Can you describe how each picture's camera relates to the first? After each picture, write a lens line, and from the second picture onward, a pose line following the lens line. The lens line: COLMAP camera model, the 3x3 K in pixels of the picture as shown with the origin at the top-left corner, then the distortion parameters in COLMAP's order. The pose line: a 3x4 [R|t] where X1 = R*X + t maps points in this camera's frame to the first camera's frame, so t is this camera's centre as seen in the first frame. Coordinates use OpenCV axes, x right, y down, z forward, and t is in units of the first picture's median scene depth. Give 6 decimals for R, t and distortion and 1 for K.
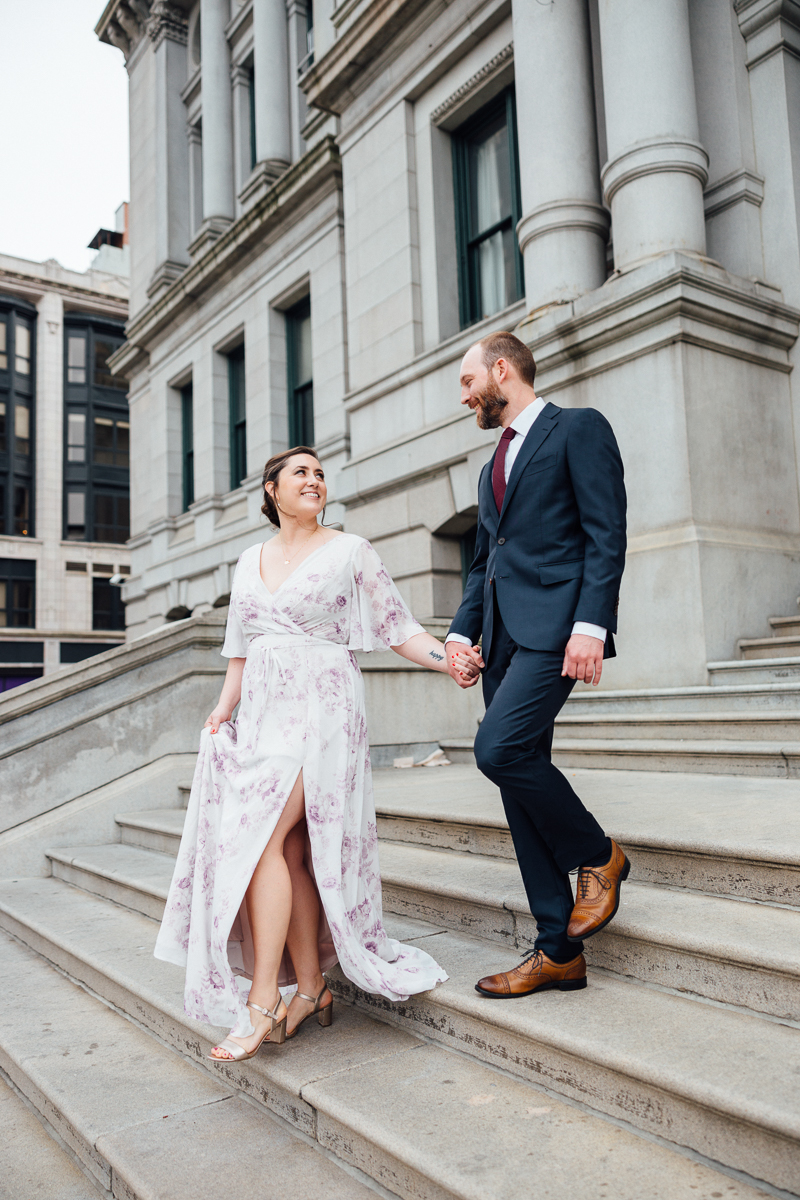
lens RADIAL K [[957.2, 0, 400.0], [0, 957.2, 600.0], [0, 0, 1]] dist [-0.006857, -0.003478]
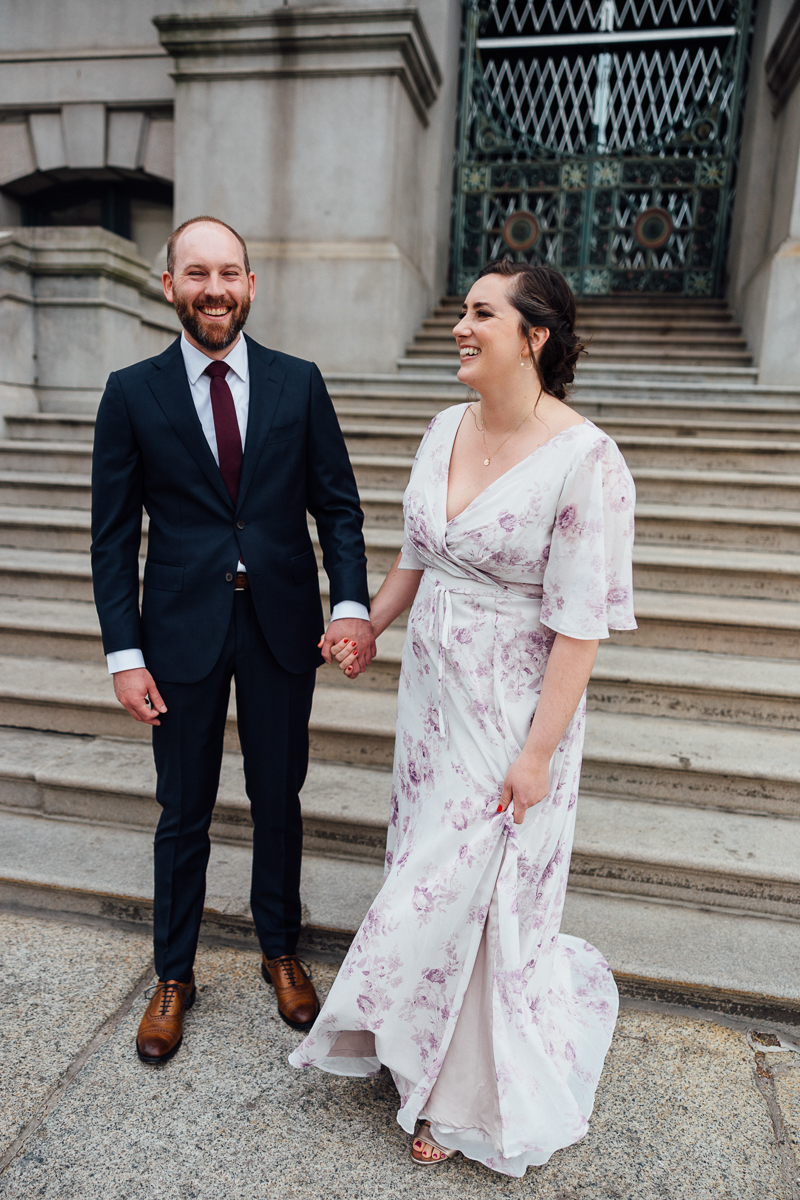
lens RADIAL K [[959.0, 0, 394.8], [0, 959.0, 616.6], [0, 0, 1]] dist [0.009826, -0.001586]
pose [[0.729594, -0.038582, 0.682791, -0.529471], [-0.153174, 0.963823, 0.218136, 0.108844], [-0.666506, -0.263736, 0.697290, 0.014389]]
